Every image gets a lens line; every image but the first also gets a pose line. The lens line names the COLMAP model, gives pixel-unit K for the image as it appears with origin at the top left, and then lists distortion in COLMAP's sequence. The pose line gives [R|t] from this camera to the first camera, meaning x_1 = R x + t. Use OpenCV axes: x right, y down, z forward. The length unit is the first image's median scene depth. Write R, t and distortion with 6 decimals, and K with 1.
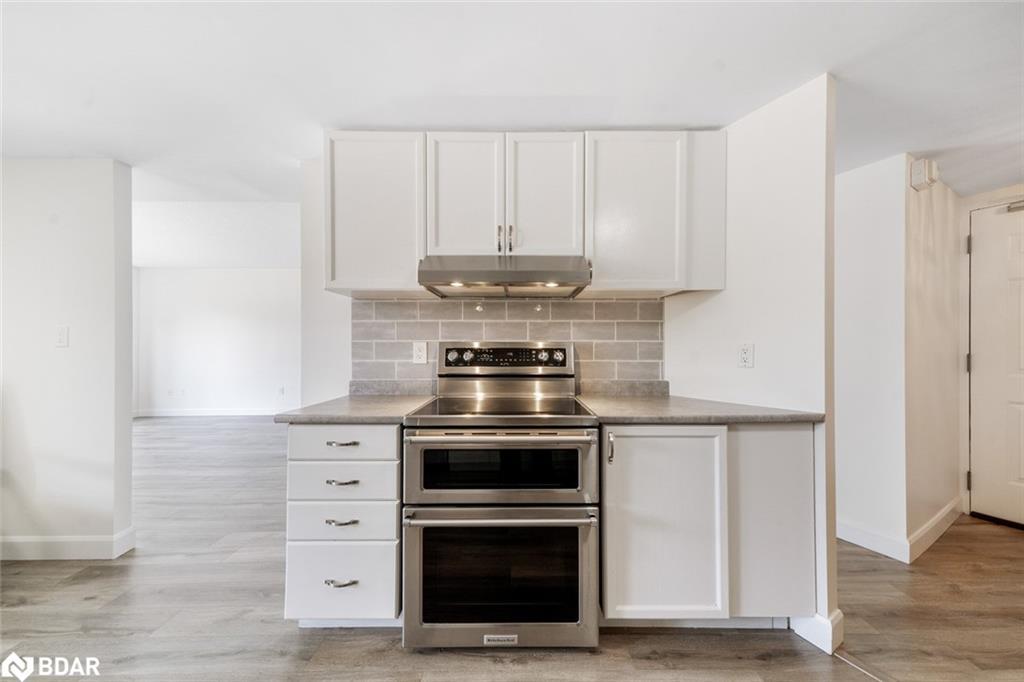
lens RADIAL K [[351.7, 0, 515.9], [0, 351.7, 353.5], [0, 0, 1]] dist [0.000594, 0.000041]
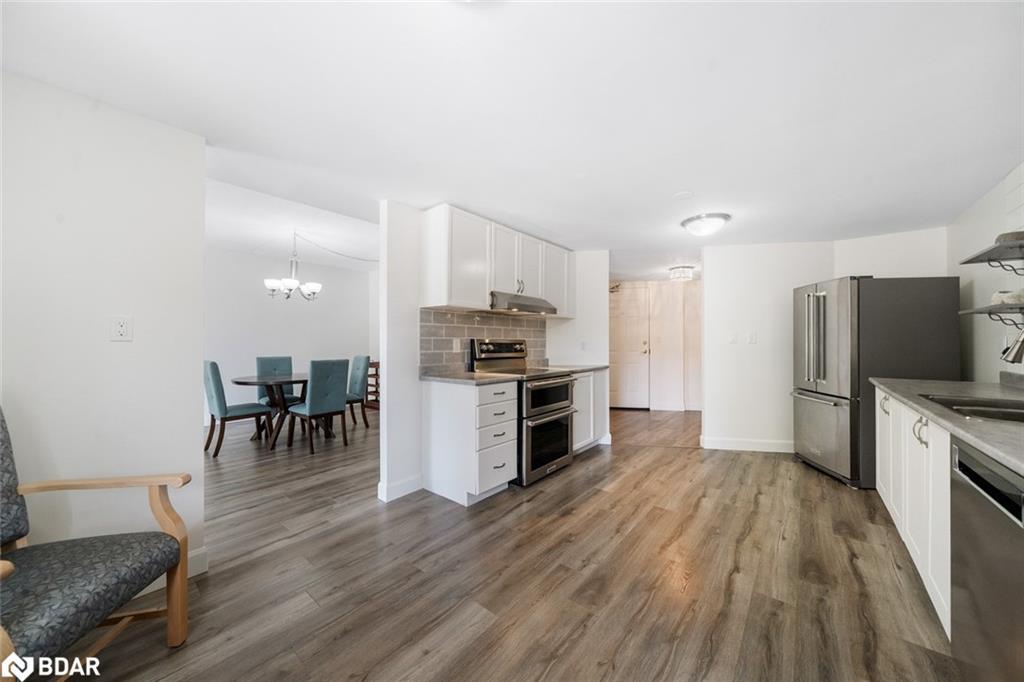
lens RADIAL K [[354.0, 0, 514.1], [0, 354.0, 346.6], [0, 0, 1]] dist [-0.005901, -0.000003]
pose [[0.635273, -0.010181, 0.772220, -1.445183], [0.009094, 0.999942, 0.005702, -0.005327], [-0.772234, 0.003400, 0.635329, -0.206545]]
